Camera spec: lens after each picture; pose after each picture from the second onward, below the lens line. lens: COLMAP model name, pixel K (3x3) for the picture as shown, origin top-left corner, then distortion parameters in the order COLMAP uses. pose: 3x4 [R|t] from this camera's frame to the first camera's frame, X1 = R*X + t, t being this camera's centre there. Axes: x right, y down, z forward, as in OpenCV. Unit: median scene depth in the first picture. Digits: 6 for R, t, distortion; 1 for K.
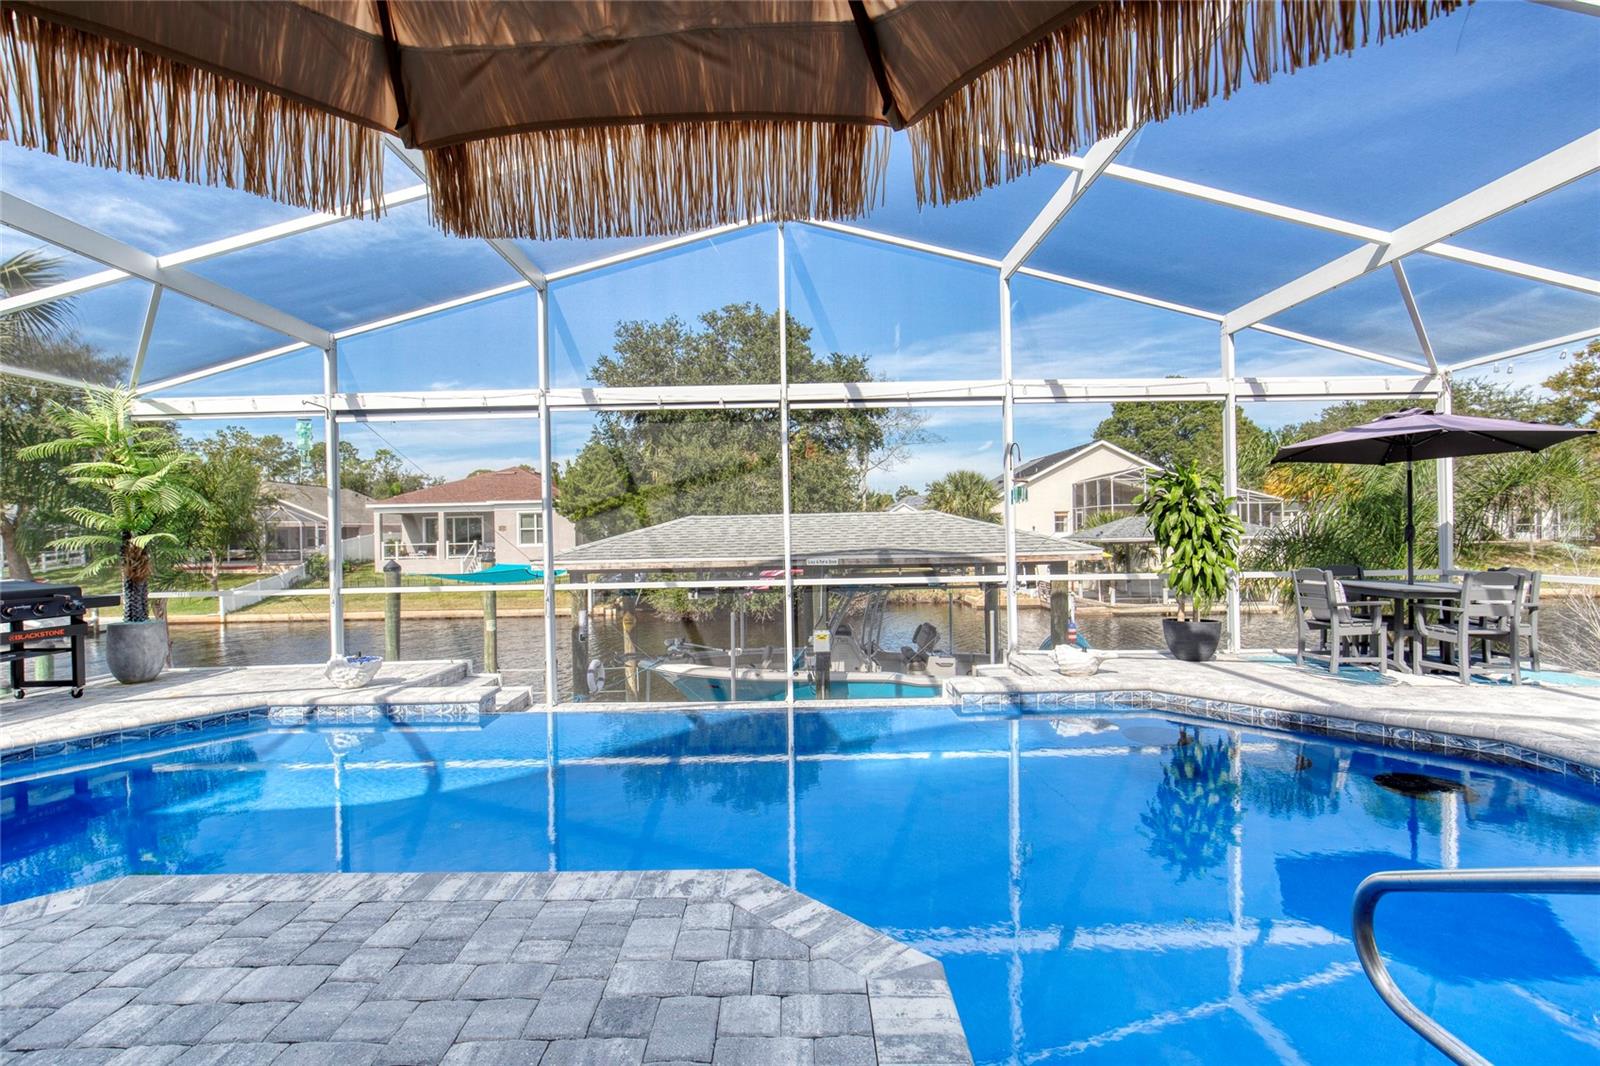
lens RADIAL K [[740.2, 0, 815.0], [0, 740.2, 535.8], [0, 0, 1]] dist [-0.029659, 0.000334]
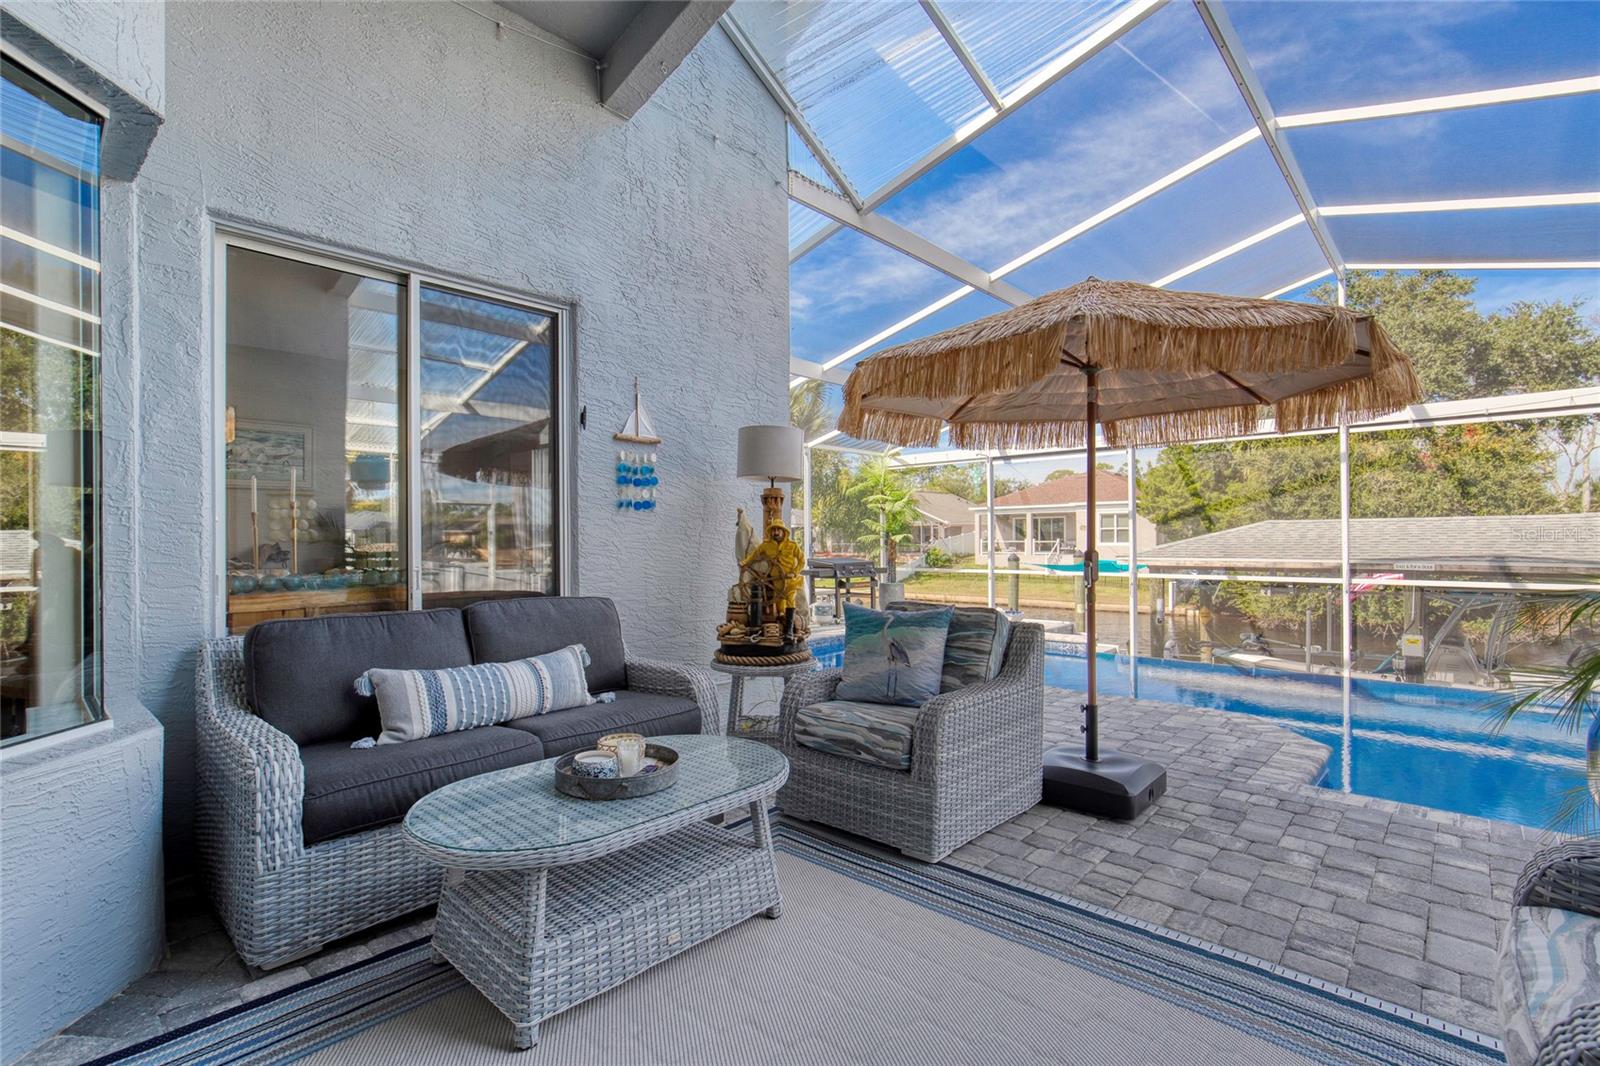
lens RADIAL K [[751.0, 0, 781.9], [0, 751.0, 533.7], [0, 0, 1]] dist [-0.003322, -0.000484]
pose [[0.712718, 0.009857, -0.701382, 0.132011], [-0.010243, 0.999941, 0.003645, -0.005770], [0.701376, 0.004586, 0.712777, -0.393020]]
